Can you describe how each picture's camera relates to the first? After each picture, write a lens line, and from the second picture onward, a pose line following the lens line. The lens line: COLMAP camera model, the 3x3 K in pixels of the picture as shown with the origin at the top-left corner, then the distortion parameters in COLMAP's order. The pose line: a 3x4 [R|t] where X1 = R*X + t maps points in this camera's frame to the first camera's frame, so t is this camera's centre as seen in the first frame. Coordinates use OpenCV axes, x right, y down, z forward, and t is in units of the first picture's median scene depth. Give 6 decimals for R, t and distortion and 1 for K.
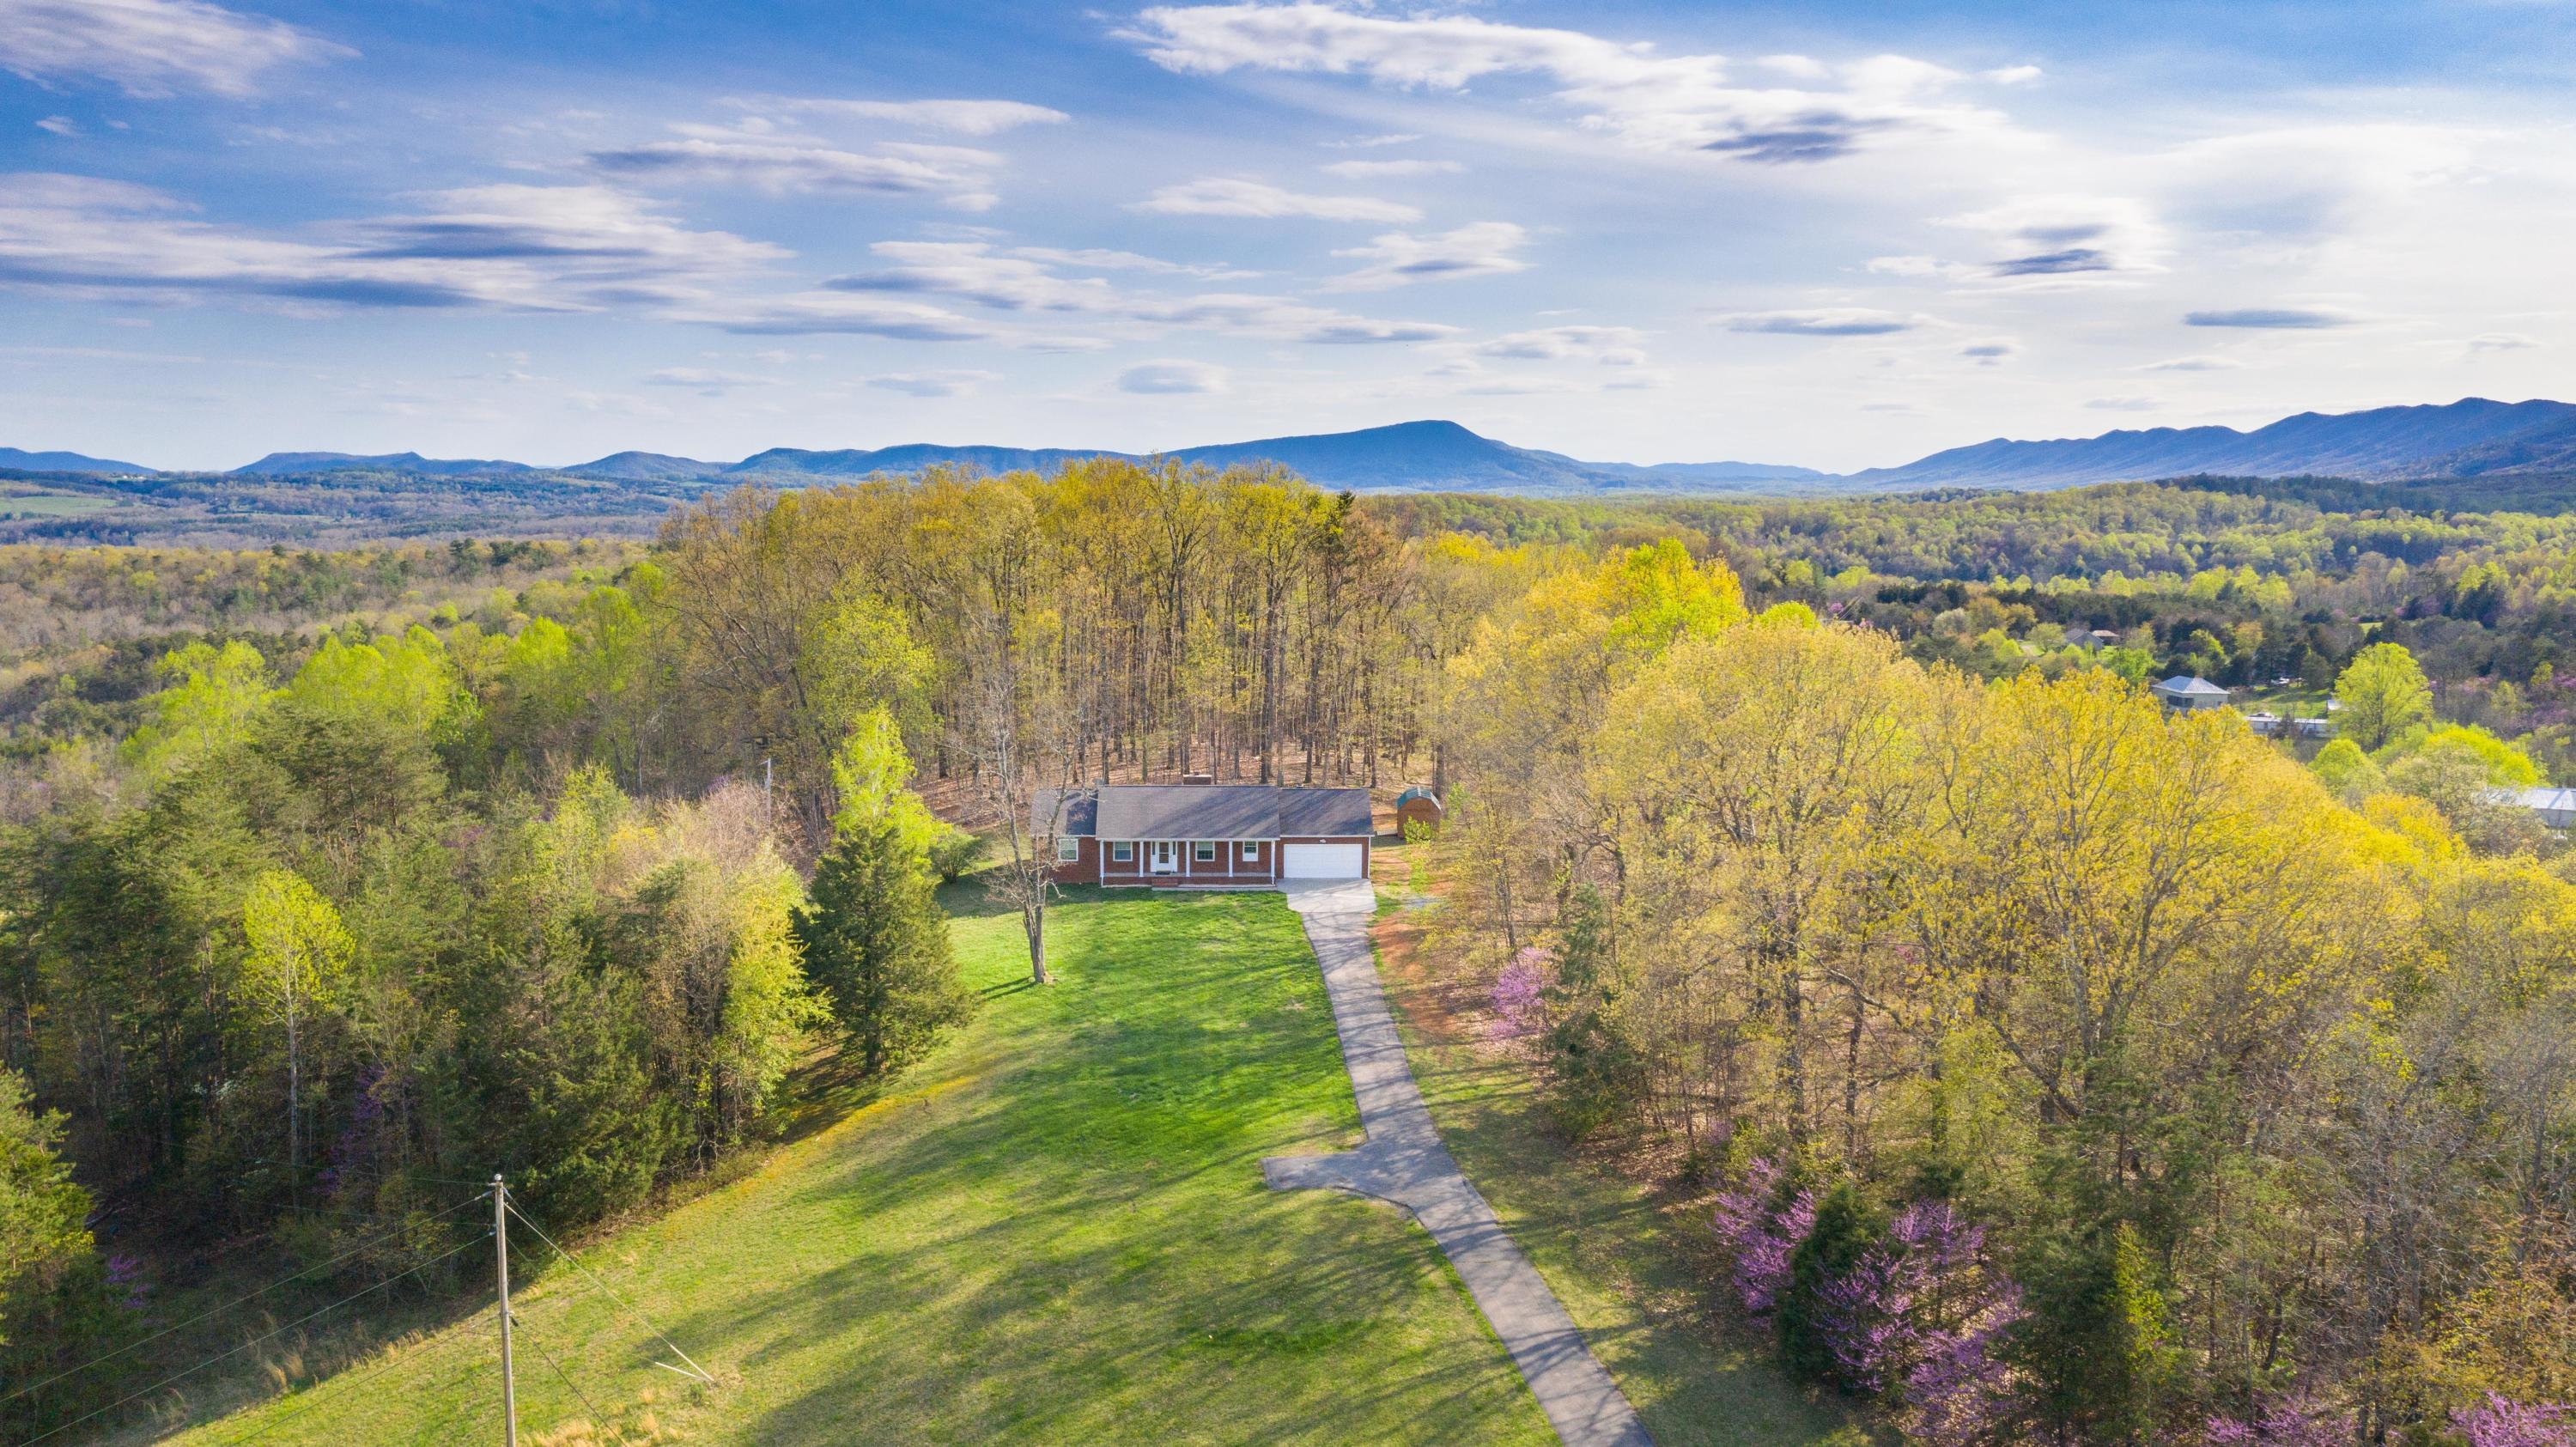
lens RADIAL K [[2135.2, 0, 1285.3], [0, 2135.2, 724.6], [0, 0, 1]] dist [0.006643, 0.000167]
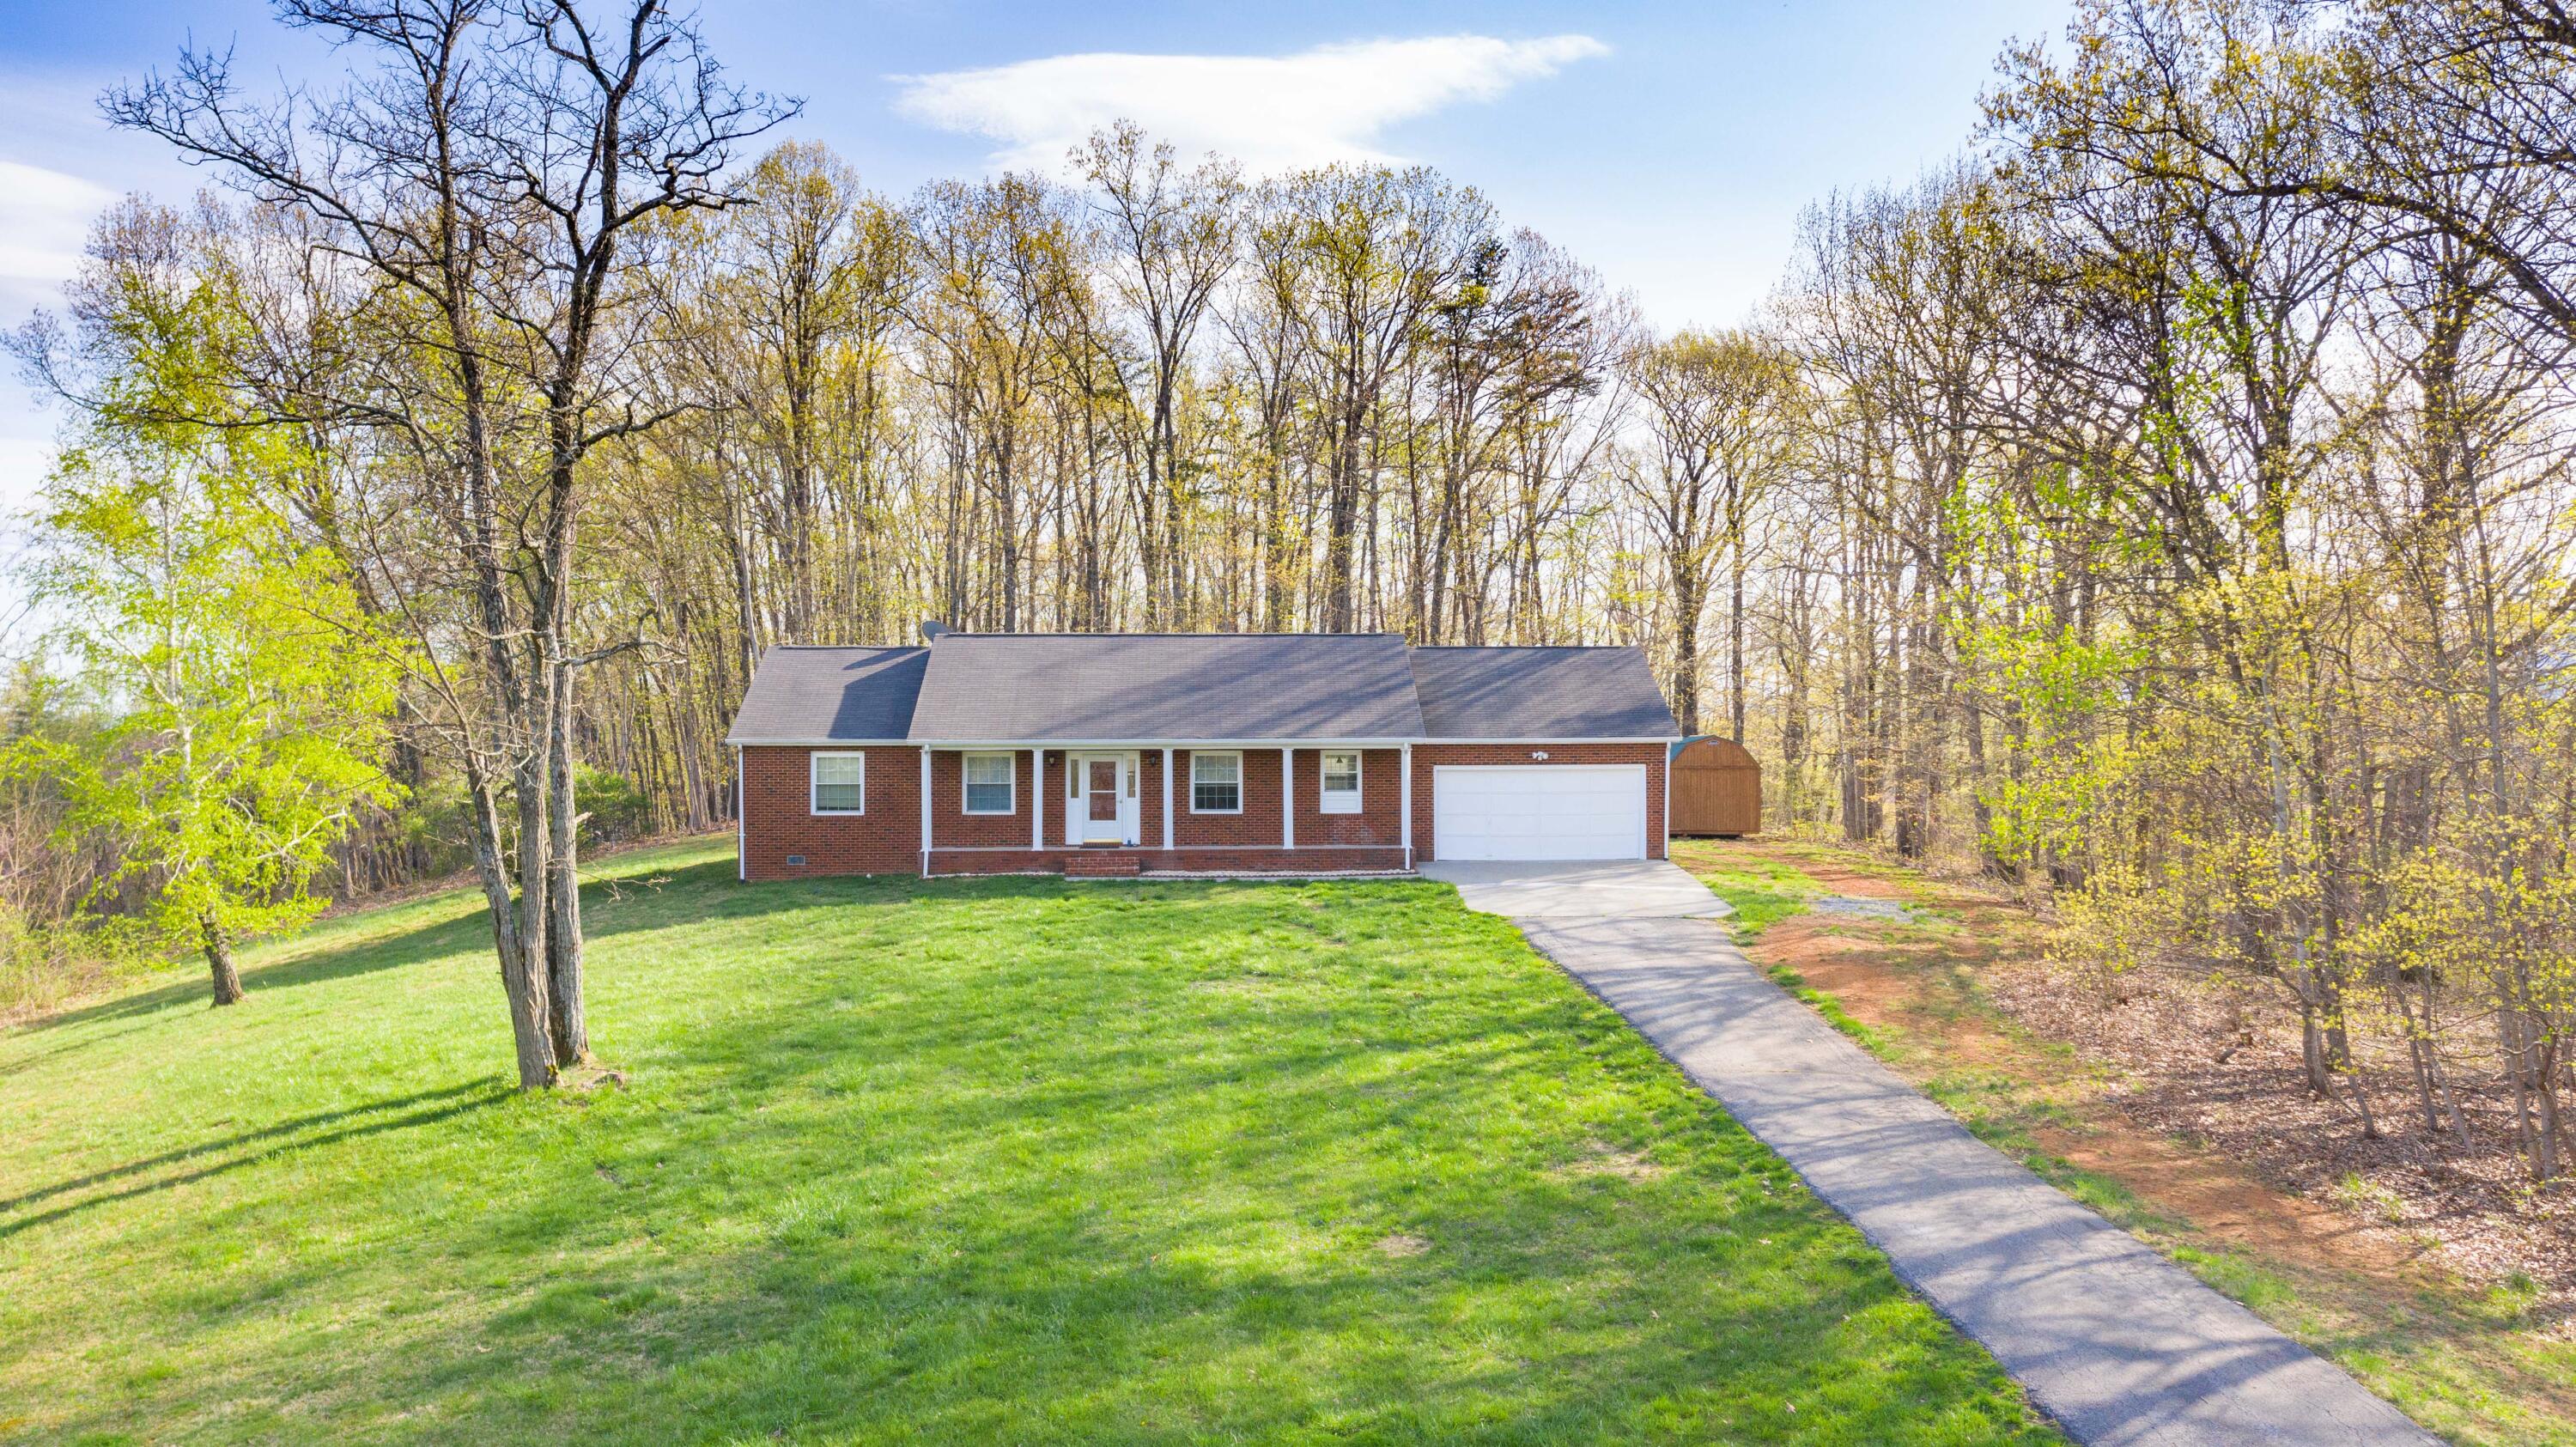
lens RADIAL K [[2135.2, 0, 1297.5], [0, 2135.2, 737.7], [0, 0, 1]] dist [0.006643, 0.000167]
pose [[0.999957, -0.008681, -0.003156, -0.022979], [0.008258, 0.993278, -0.115460, 0.094950], [0.004137, 0.115429, 0.993307, 0.649624]]
